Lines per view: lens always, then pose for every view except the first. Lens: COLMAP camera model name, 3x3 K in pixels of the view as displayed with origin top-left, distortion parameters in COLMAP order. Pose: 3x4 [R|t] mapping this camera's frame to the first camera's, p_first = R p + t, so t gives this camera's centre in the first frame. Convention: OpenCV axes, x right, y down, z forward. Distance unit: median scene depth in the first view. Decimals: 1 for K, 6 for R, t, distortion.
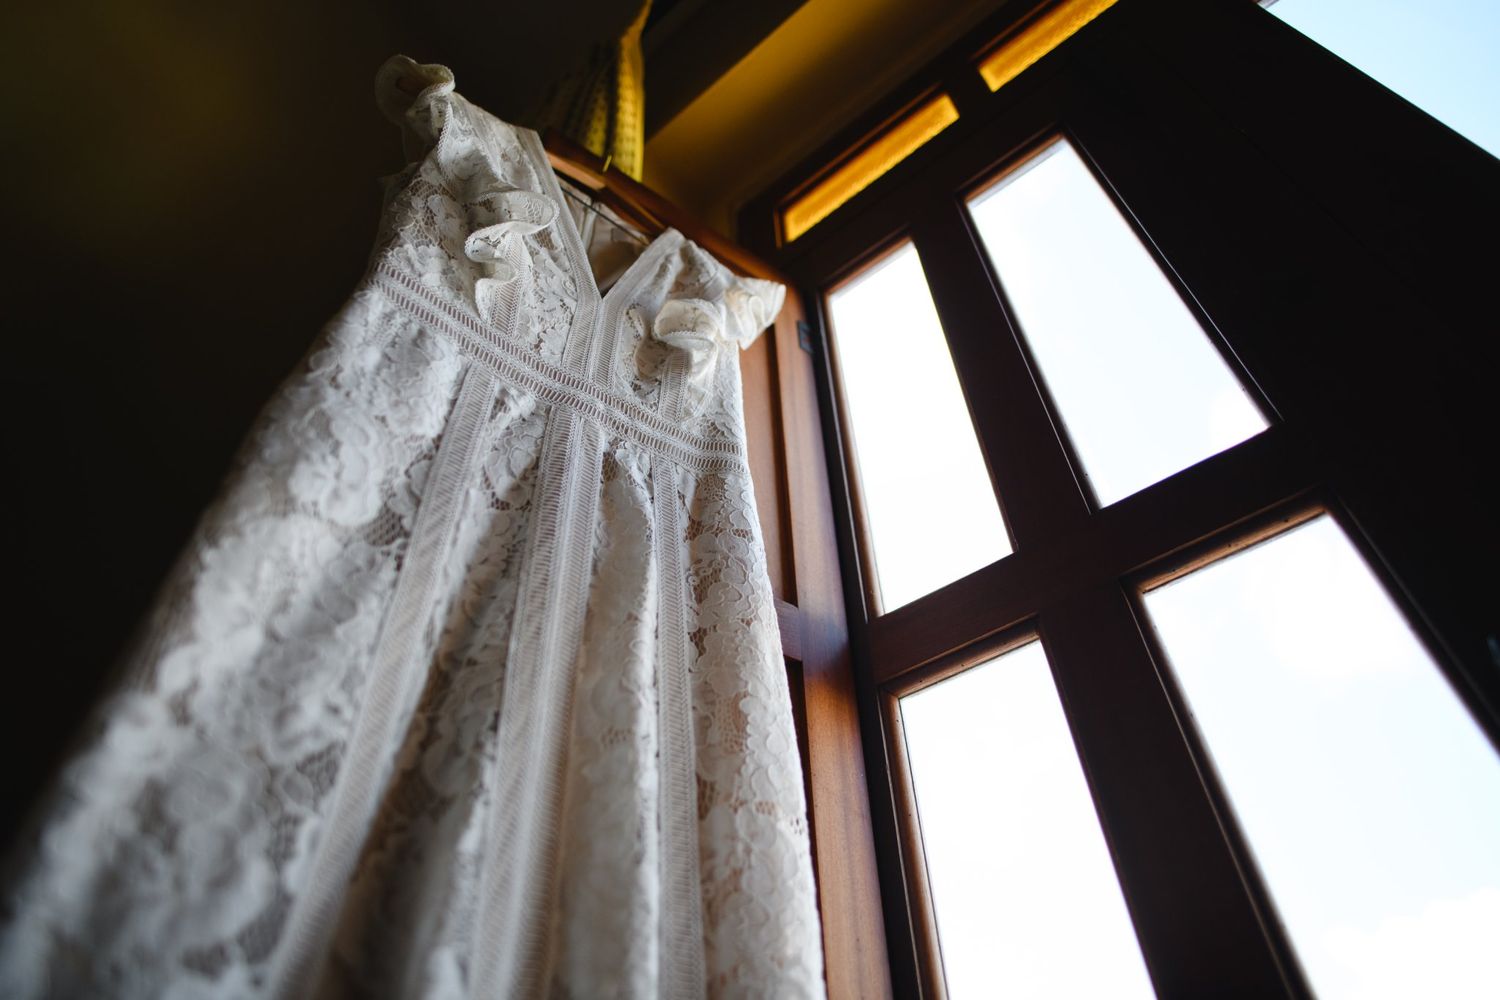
lens RADIAL K [[917.2, 0, 751.9], [0, 917.2, 501.2], [0, 0, 1]] dist [-0.010239, -0.000424]
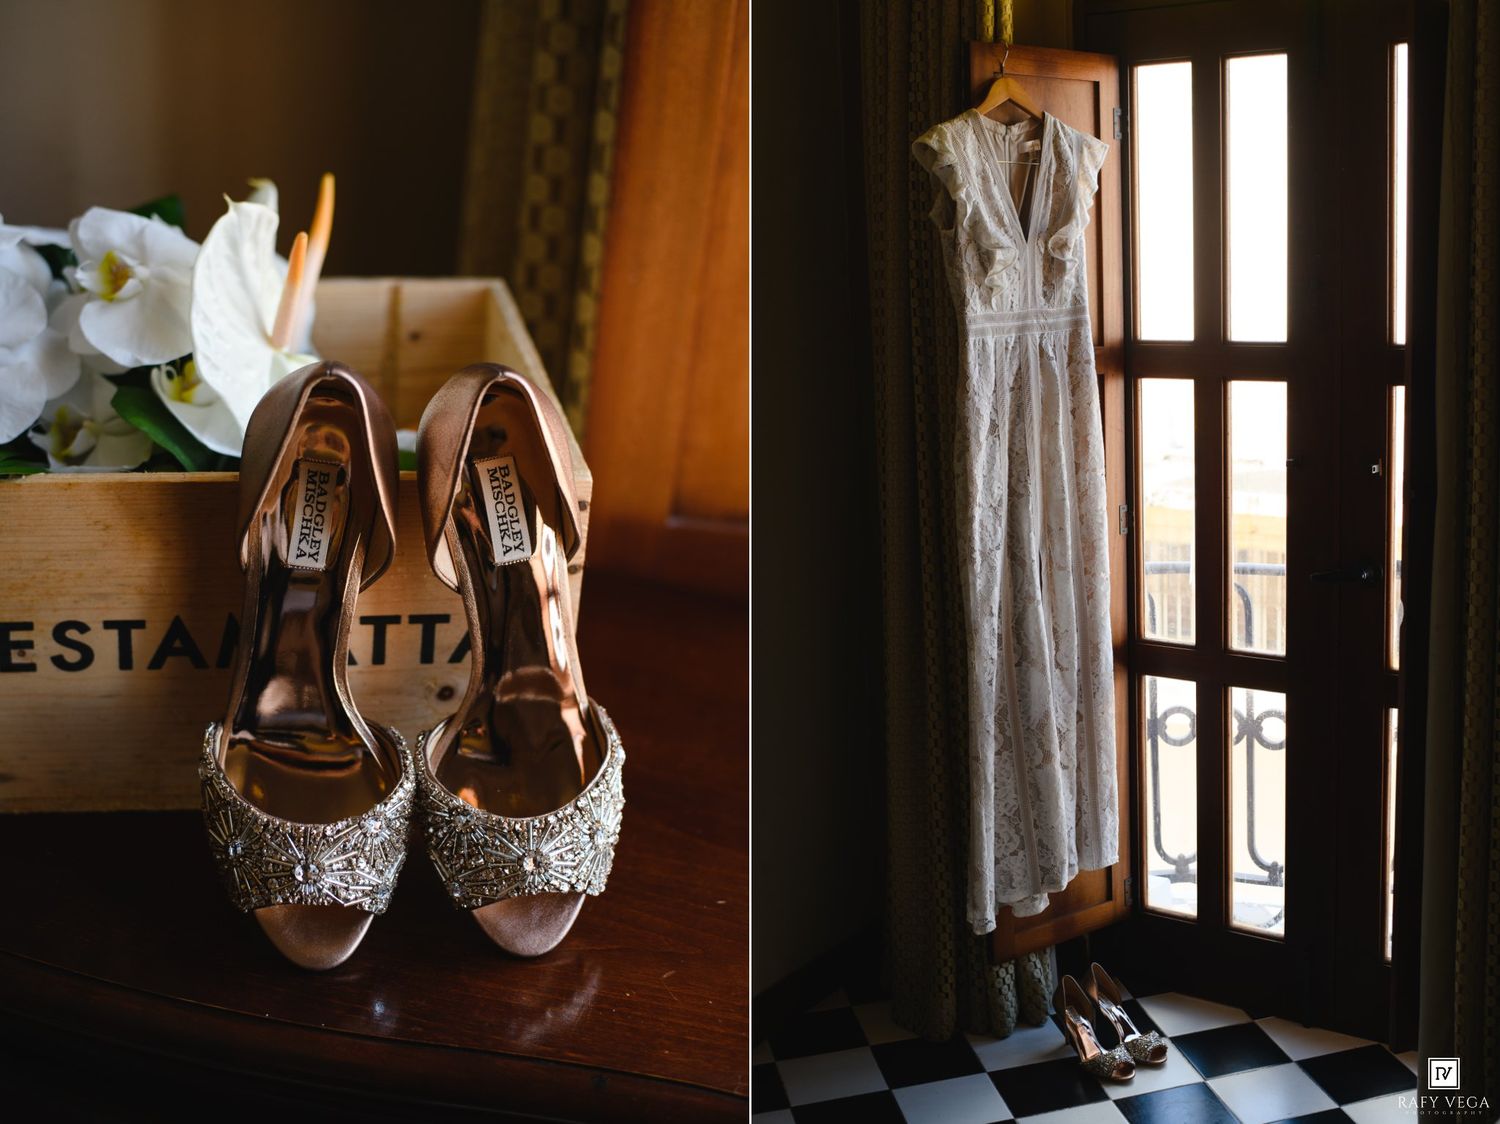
lens RADIAL K [[2157.9, 0, 749.8], [0, 2157.9, 569.0], [0, 0, 1]] dist [0.049987, 0.000000]
pose [[0.998555, -0.010627, -0.052682, -0.742325], [0.049694, 0.555836, 0.829805, -5.454345], [0.020464, -0.831224, 0.555561, -3.380443]]
